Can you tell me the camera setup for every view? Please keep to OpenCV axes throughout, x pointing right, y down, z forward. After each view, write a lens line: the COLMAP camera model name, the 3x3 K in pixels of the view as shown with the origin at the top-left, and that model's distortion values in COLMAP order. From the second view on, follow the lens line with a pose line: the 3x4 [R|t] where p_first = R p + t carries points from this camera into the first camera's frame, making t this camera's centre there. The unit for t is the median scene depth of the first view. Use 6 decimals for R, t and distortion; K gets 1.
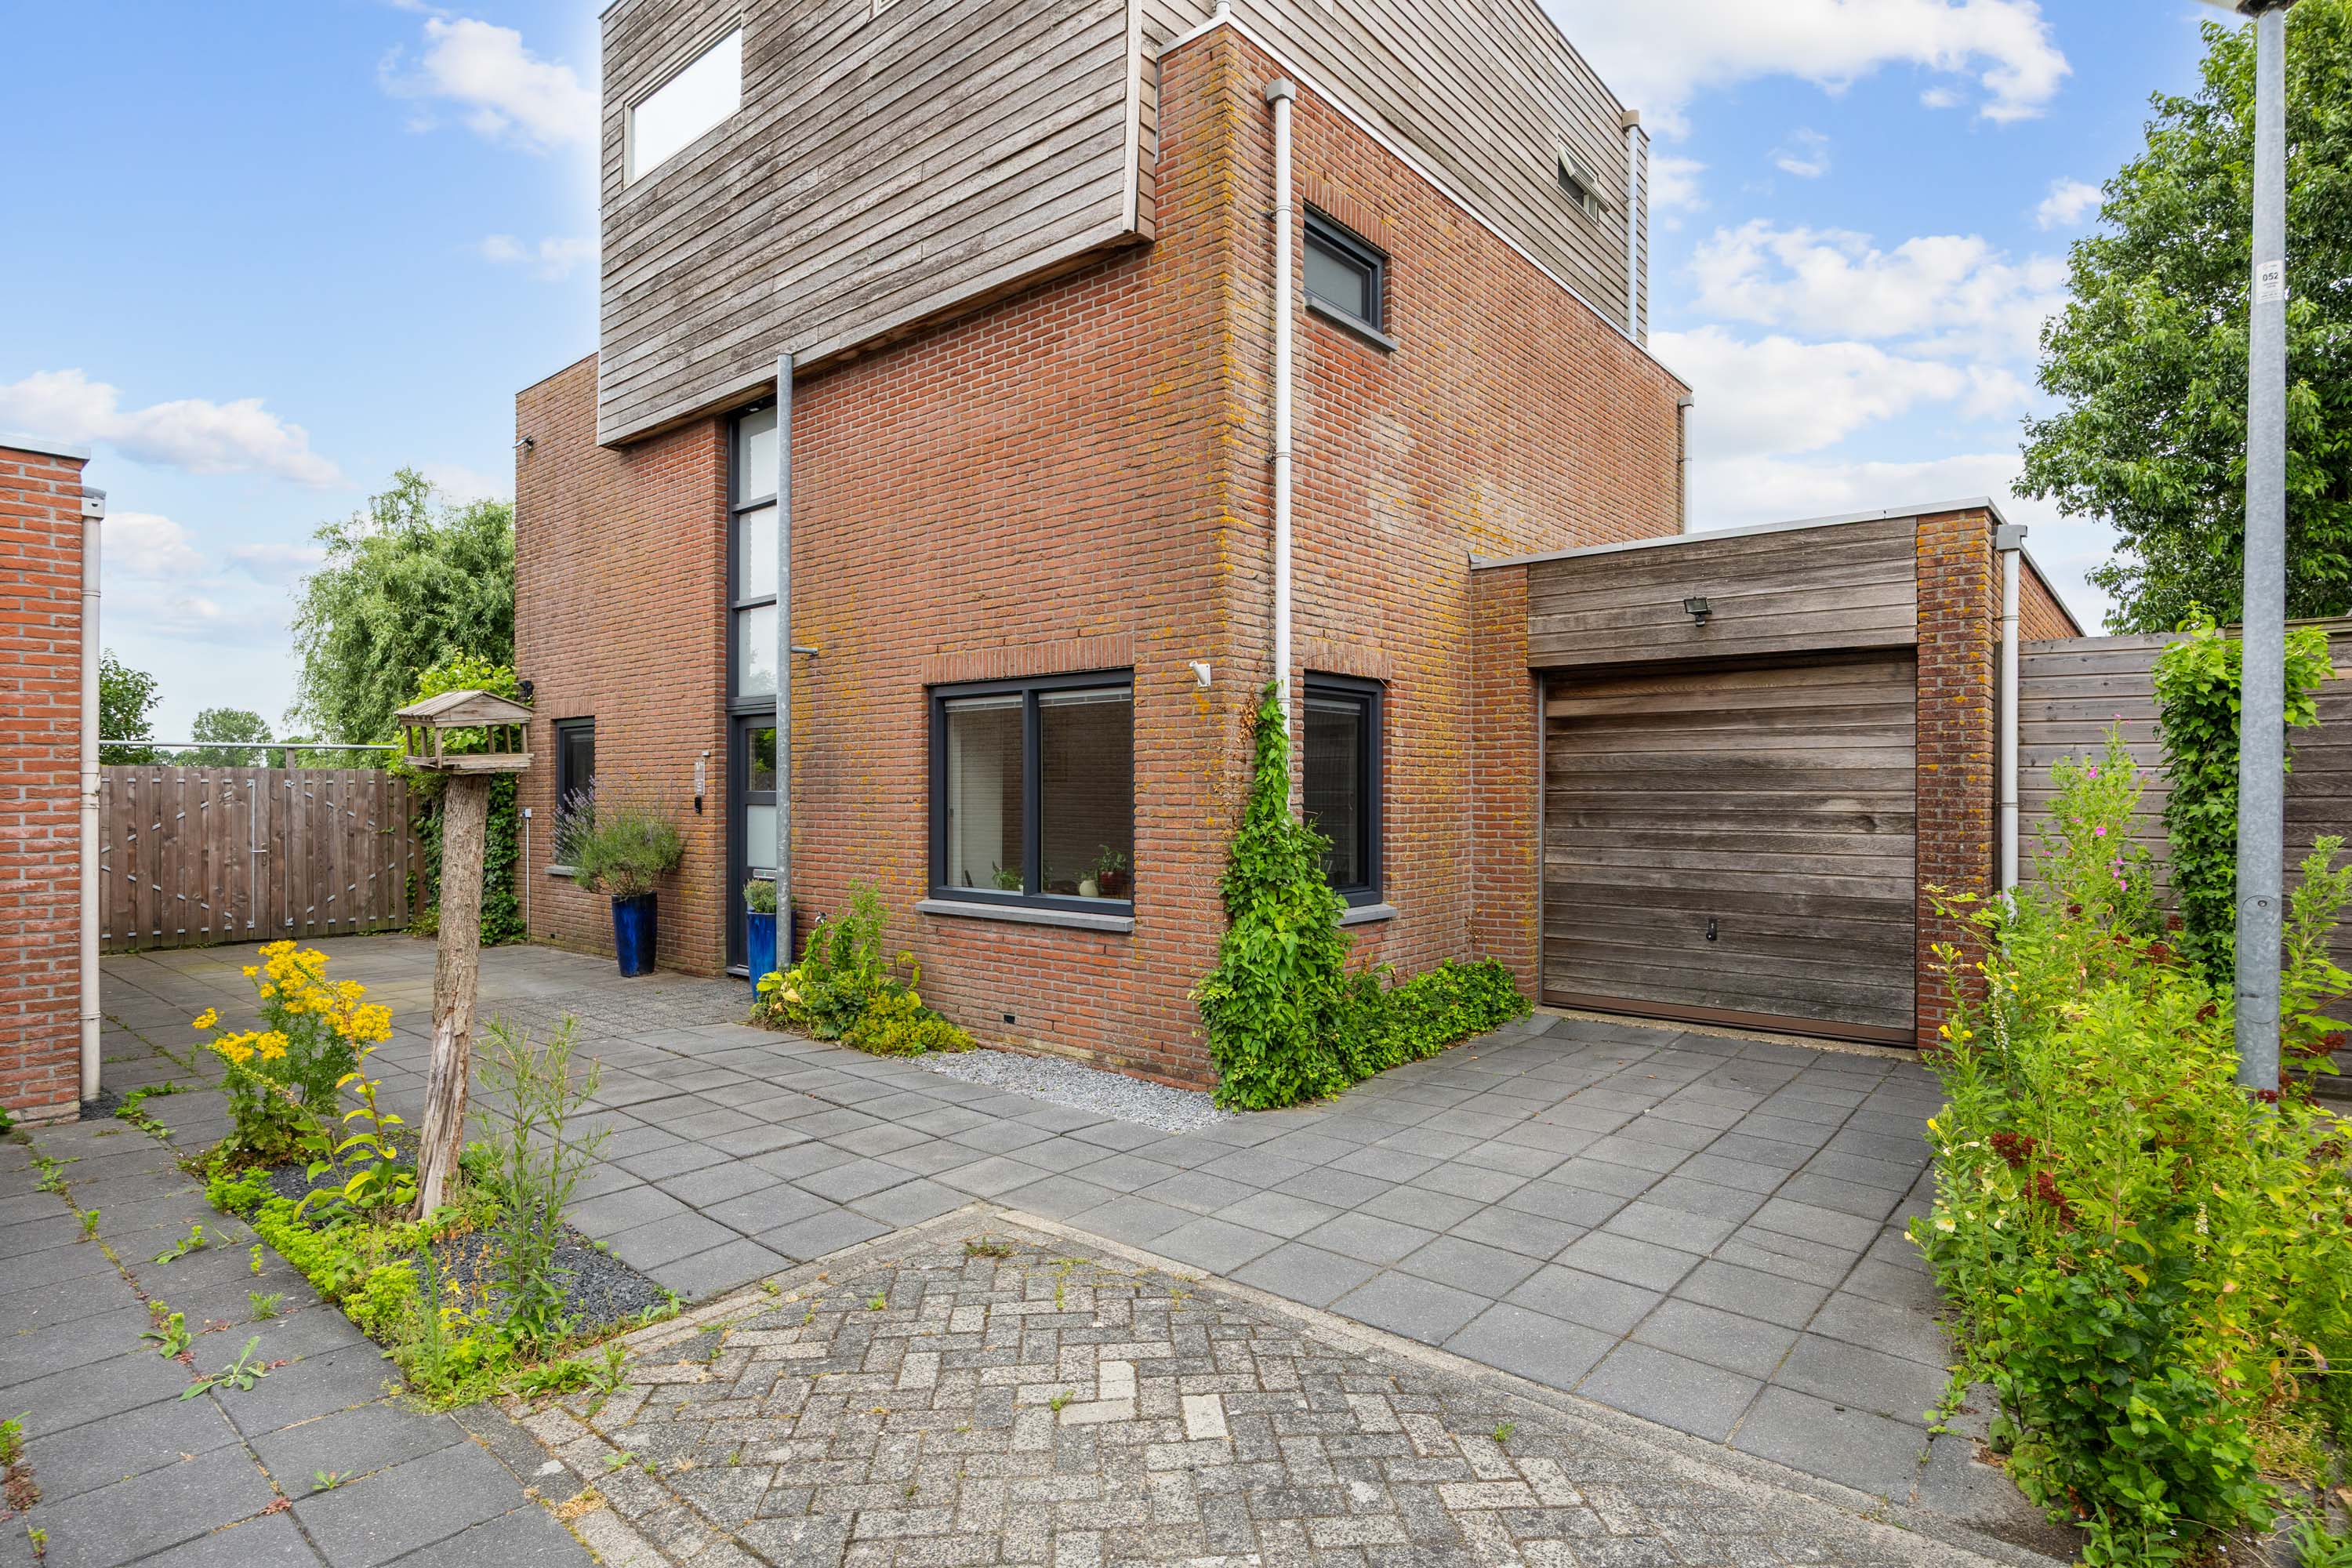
lens RADIAL K [[1218.0, 0, 1169.3], [0, 1218.0, 786.7], [0, 0, 1]] dist [-0.009800, -0.000659]
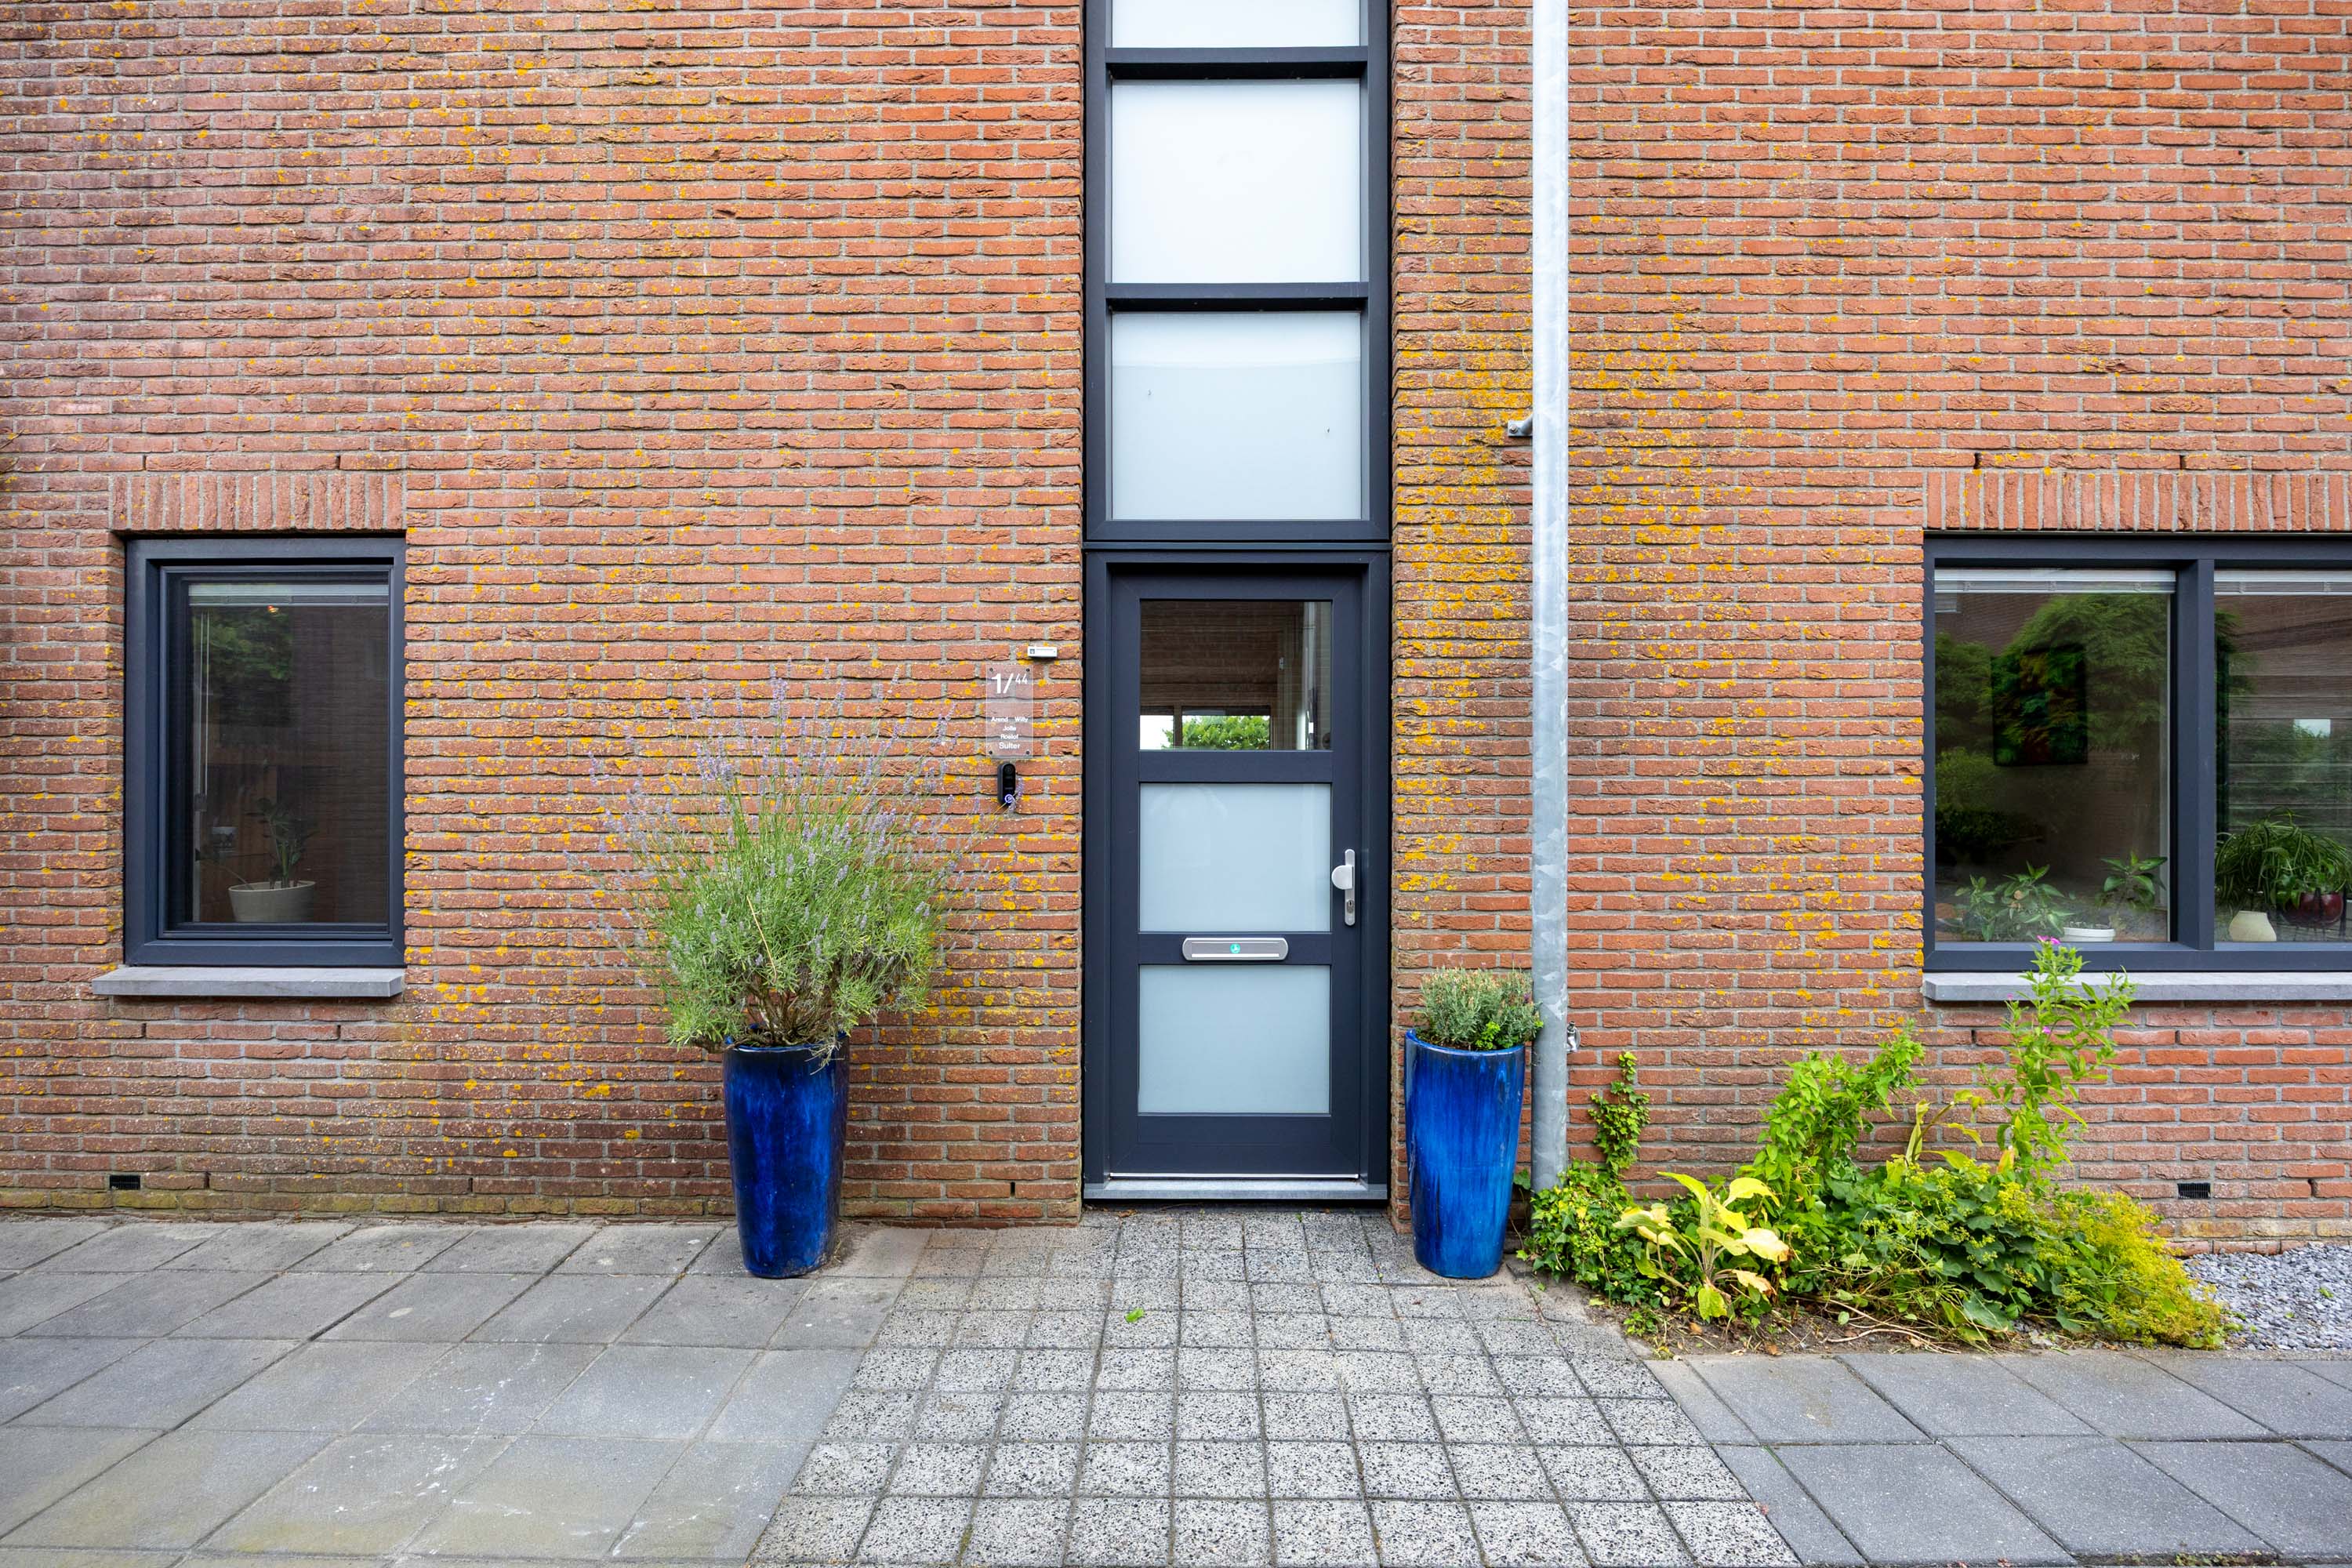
lens RADIAL K [[1138.4, 0, 1176.0], [0, 1138.4, 784.0], [0, 0, 1]] dist [-0.012348, 0.000325]
pose [[0.762556, 0.002807, 0.646916, -0.807792], [-0.004878, 0.999987, 0.001412, 0.020075], [-0.646904, -0.004232, 0.762560, 0.956527]]
